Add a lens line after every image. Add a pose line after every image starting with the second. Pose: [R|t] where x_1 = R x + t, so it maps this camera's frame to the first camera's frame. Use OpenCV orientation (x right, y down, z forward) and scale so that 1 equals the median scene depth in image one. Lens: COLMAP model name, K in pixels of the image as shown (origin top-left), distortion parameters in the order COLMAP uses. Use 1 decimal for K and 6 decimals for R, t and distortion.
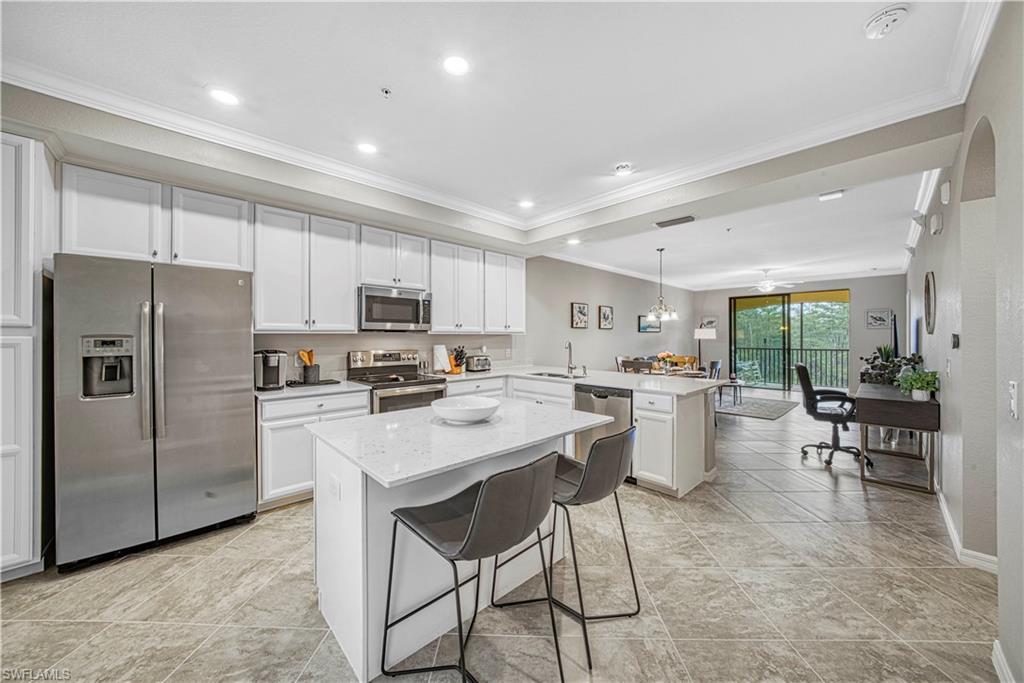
lens RADIAL K [[365.5, 0, 514.5], [0, 365.5, 334.5], [0, 0, 1]] dist [-0.016943, 0.000776]
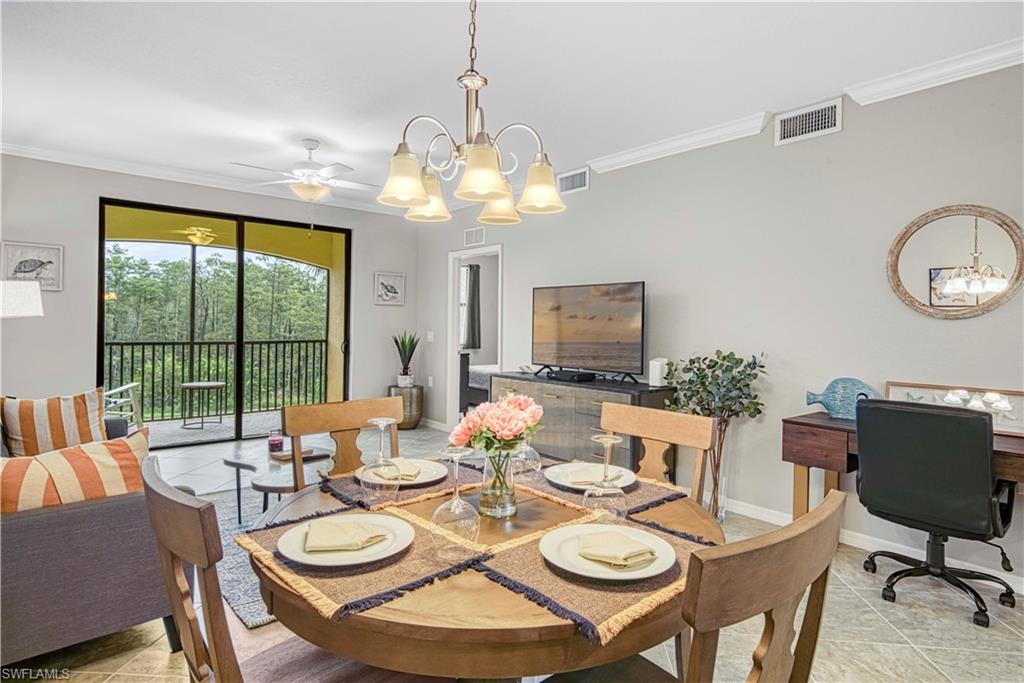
lens RADIAL K [[567.3, 0, 517.6], [0, 567.3, 325.5], [0, 0, 1]] dist [0.027775, 0.000375]
pose [[0.064789, -0.000360, 0.997899, 0.225457], [-0.023310, 0.999727, 0.001874, 0.019829], [-0.997627, -0.023383, 0.064763, 1.541765]]
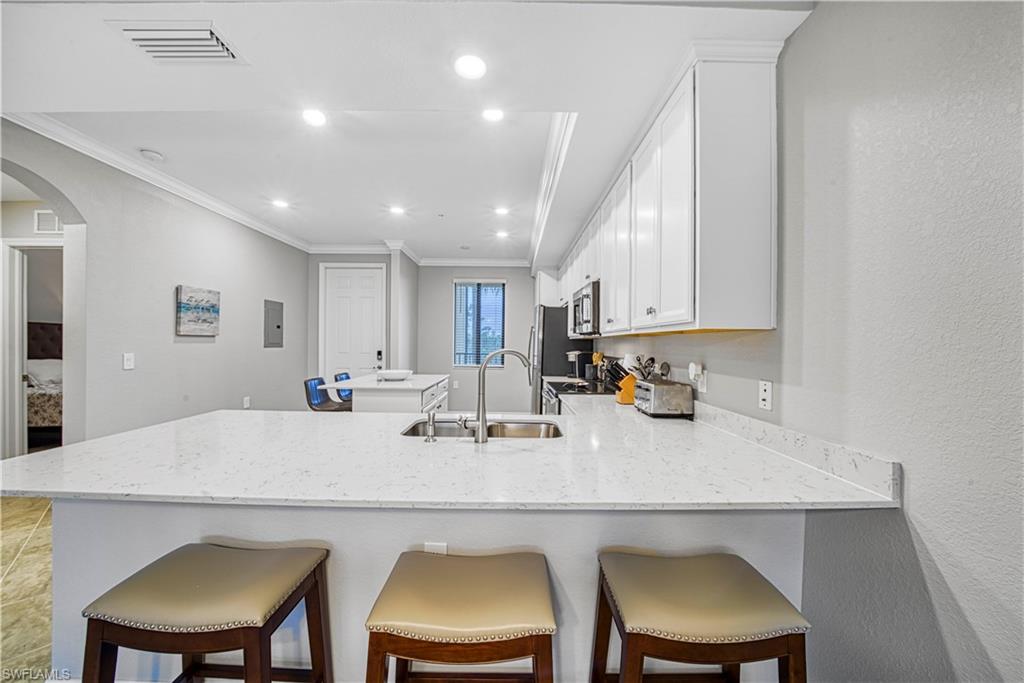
lens RADIAL K [[365.5, 0, 507.0], [0, 365.5, 345.8], [0, 0, 1]] dist [-0.016943, 0.000776]
pose [[-0.709316, -0.001650, -0.704888, 0.459659], [-0.006938, 0.999965, 0.004640, 0.016861], [0.704856, 0.008182, -0.709303, 1.515107]]
